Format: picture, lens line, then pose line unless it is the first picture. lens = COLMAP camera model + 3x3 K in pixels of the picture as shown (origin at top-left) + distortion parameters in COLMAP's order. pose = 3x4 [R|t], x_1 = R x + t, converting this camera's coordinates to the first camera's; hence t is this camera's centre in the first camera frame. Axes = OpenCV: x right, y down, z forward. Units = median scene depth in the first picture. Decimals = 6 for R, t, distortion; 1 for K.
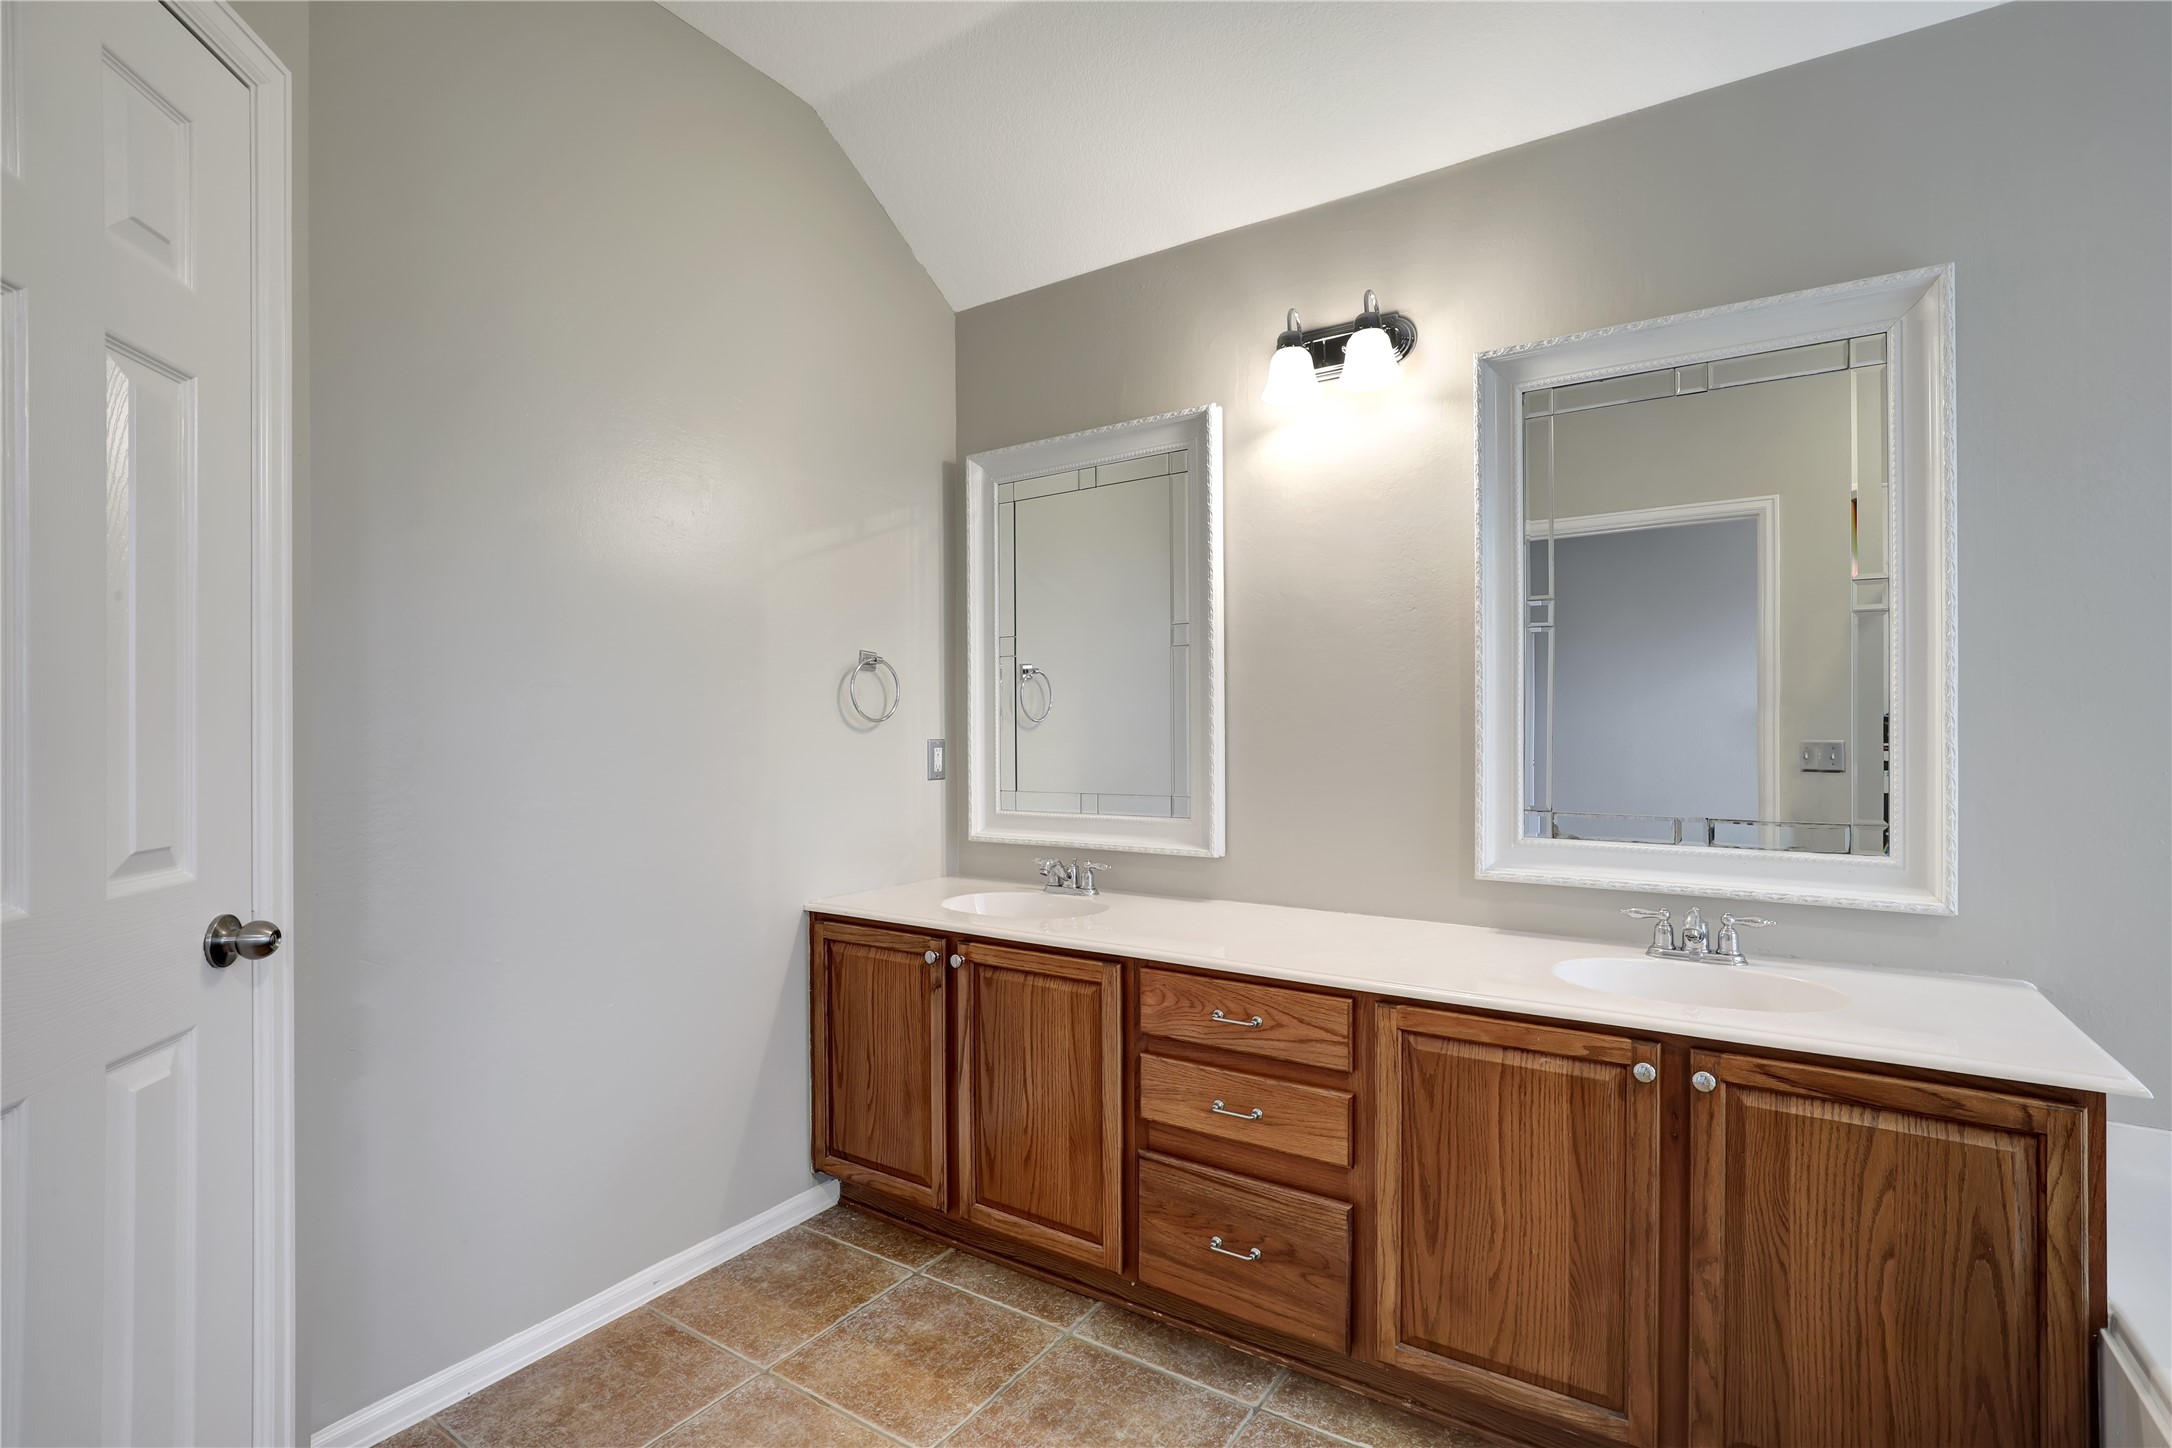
lens RADIAL K [[988.2, 0, 1076.4], [0, 988.2, 721.7], [0, 0, 1]] dist [-0.019501, 0.000703]
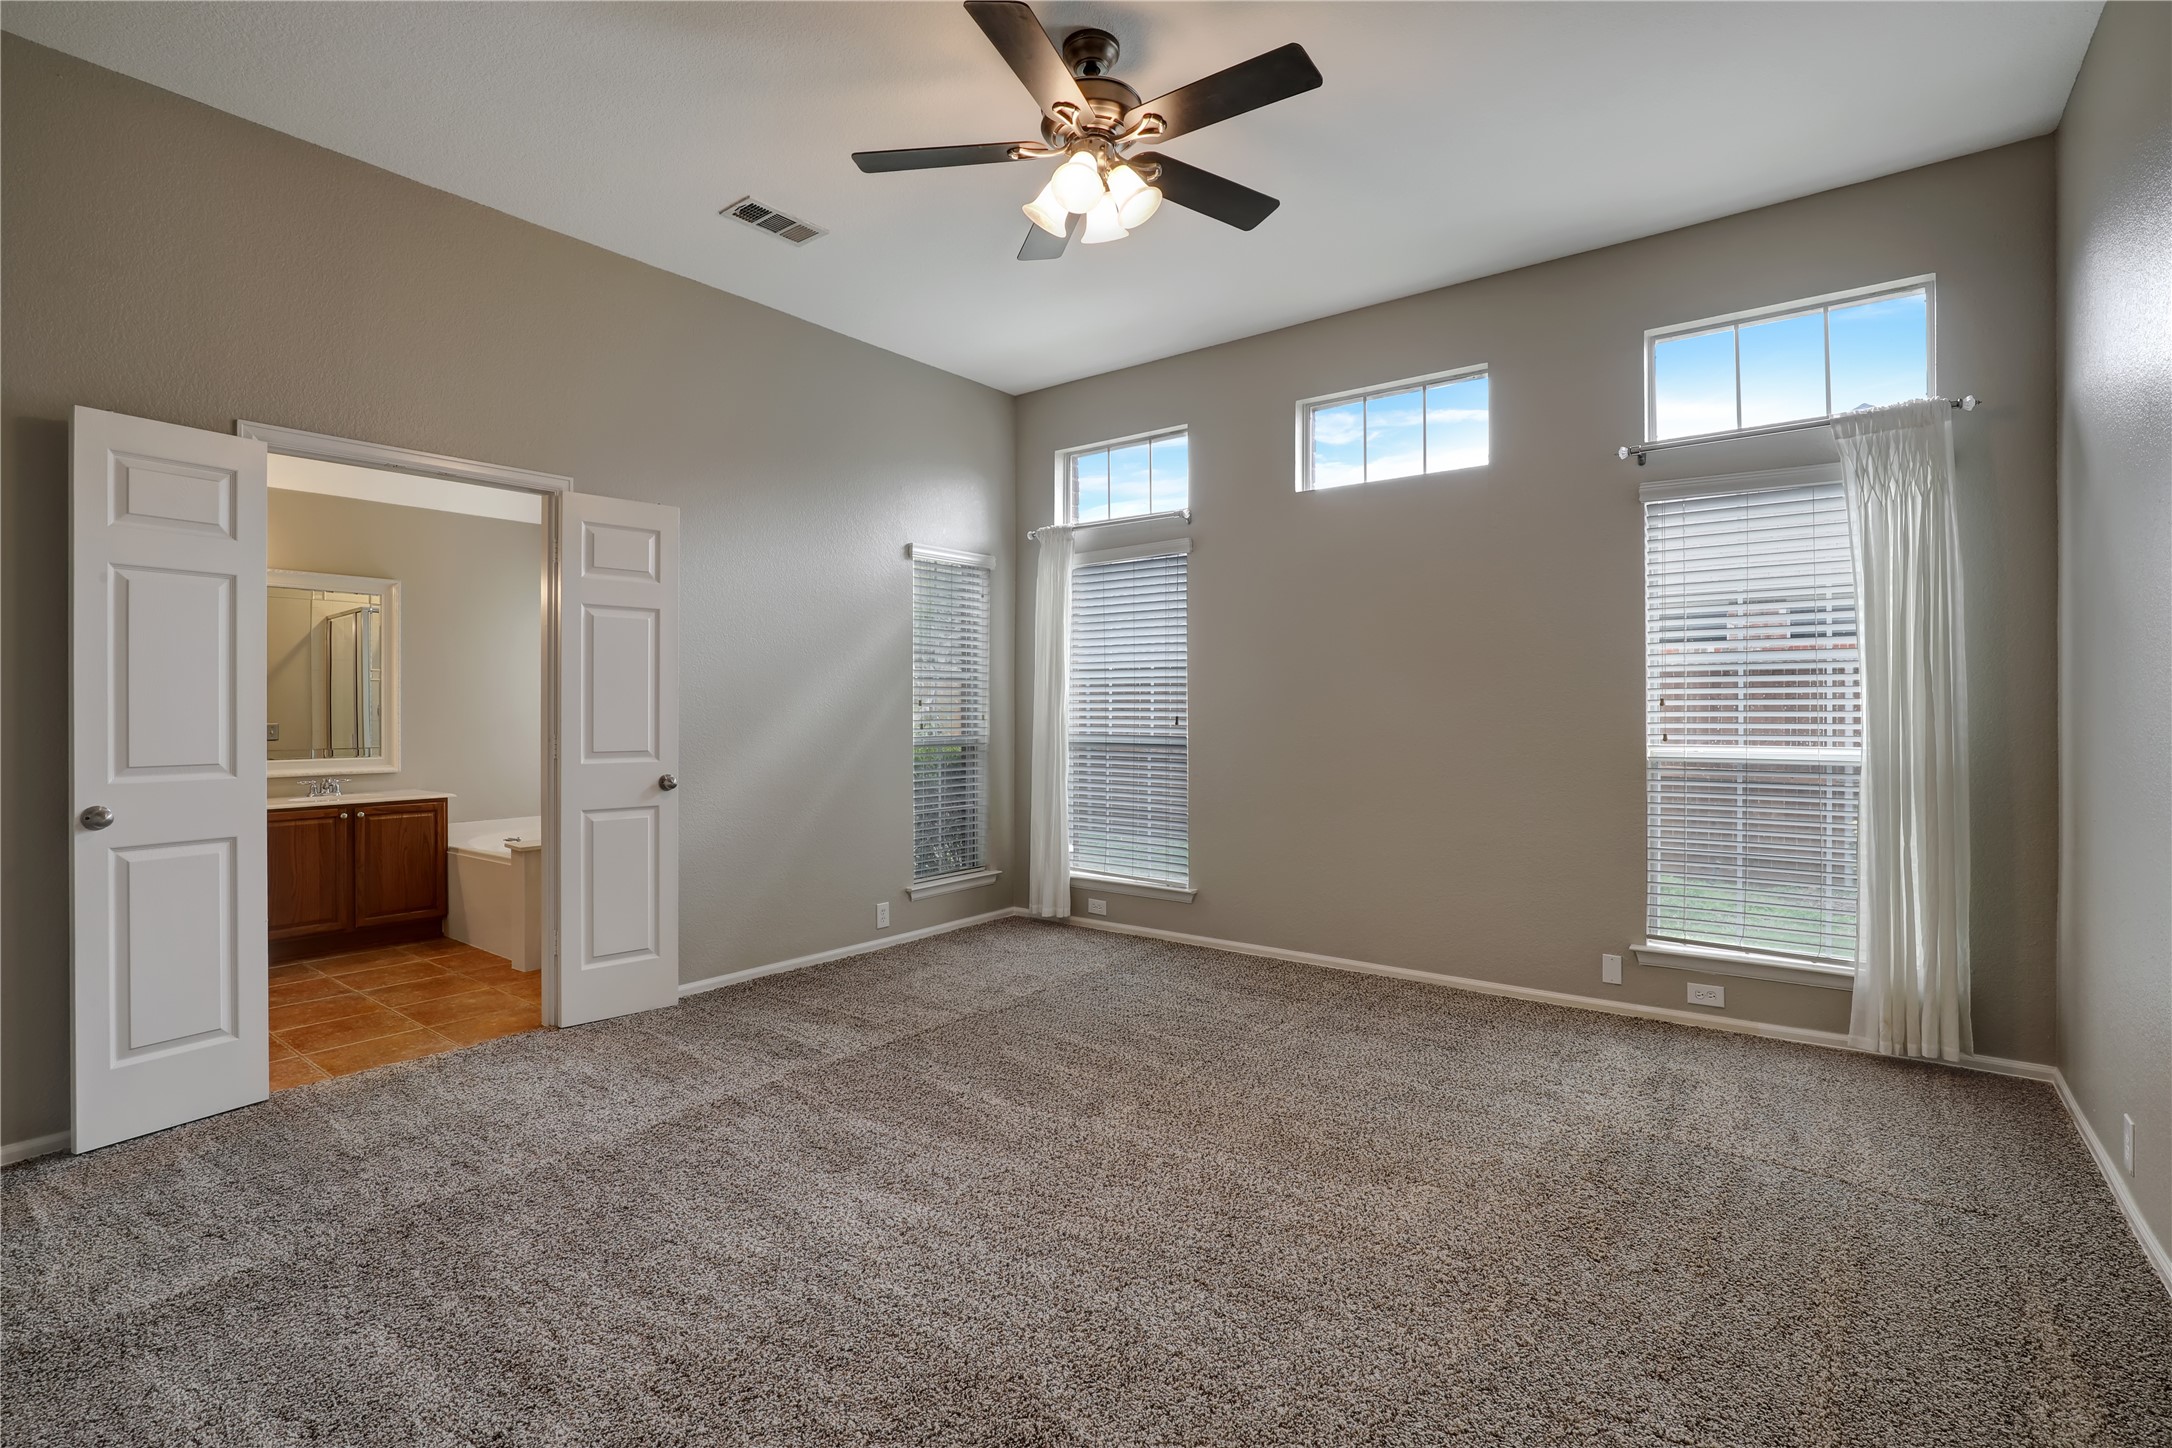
lens RADIAL K [[988.2, 0, 1076.4], [0, 988.2, 721.7], [0, 0, 1]] dist [-0.019501, 0.000703]
pose [[0.079790, -0.016204, 0.996680, -2.646056], [0.001406, 0.999869, 0.016143, -0.029915], [-0.996811, 0.000114, 0.079802, -1.859429]]
